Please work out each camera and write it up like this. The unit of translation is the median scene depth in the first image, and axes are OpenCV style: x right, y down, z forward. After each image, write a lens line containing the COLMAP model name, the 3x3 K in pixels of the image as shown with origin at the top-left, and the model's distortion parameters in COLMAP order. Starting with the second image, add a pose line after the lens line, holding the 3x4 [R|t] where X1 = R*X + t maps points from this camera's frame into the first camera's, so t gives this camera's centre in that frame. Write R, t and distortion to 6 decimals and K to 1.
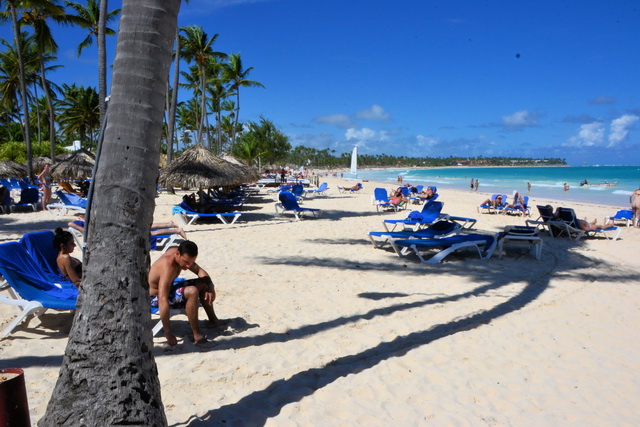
lens RADIAL K [[499.1, 0, 316.8], [0, 499.1, 215.2], [0, 0, 1]] dist [-0.127066, 0.048331]
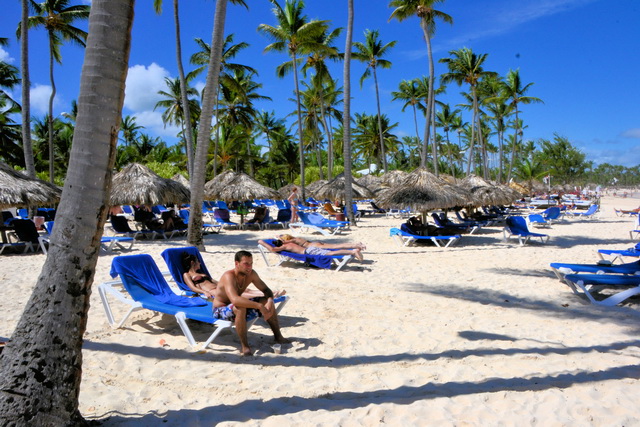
lens RADIAL K [[499.1, 0, 338.3], [0, 499.1, 216.5], [0, 0, 1]] dist [-0.127066, 0.048331]
pose [[0.856409, 0.013419, -0.516123, 0.146944], [-0.033351, 0.999012, -0.029365, -0.007163], [0.515219, 0.042361, 0.856011, 0.044574]]
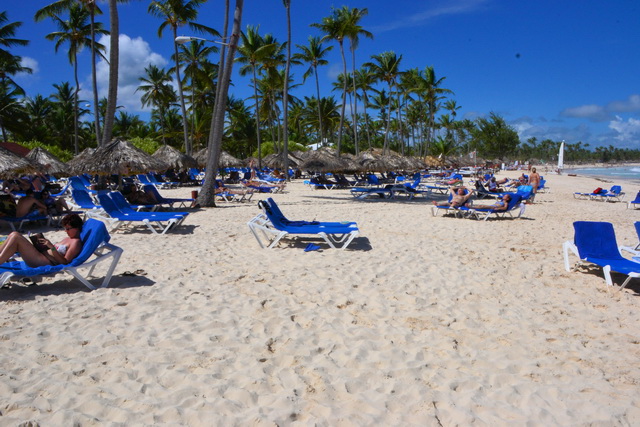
lens RADIAL K [[499.1, 0, 324.0], [0, 499.1, 217.1], [0, 0, 1]] dist [-0.127066, 0.048331]
pose [[0.884145, 0.045871, -0.464956, 0.699101], [-0.038762, 0.998940, 0.024843, 0.074035], [0.465602, -0.003943, 0.884985, -0.729196]]
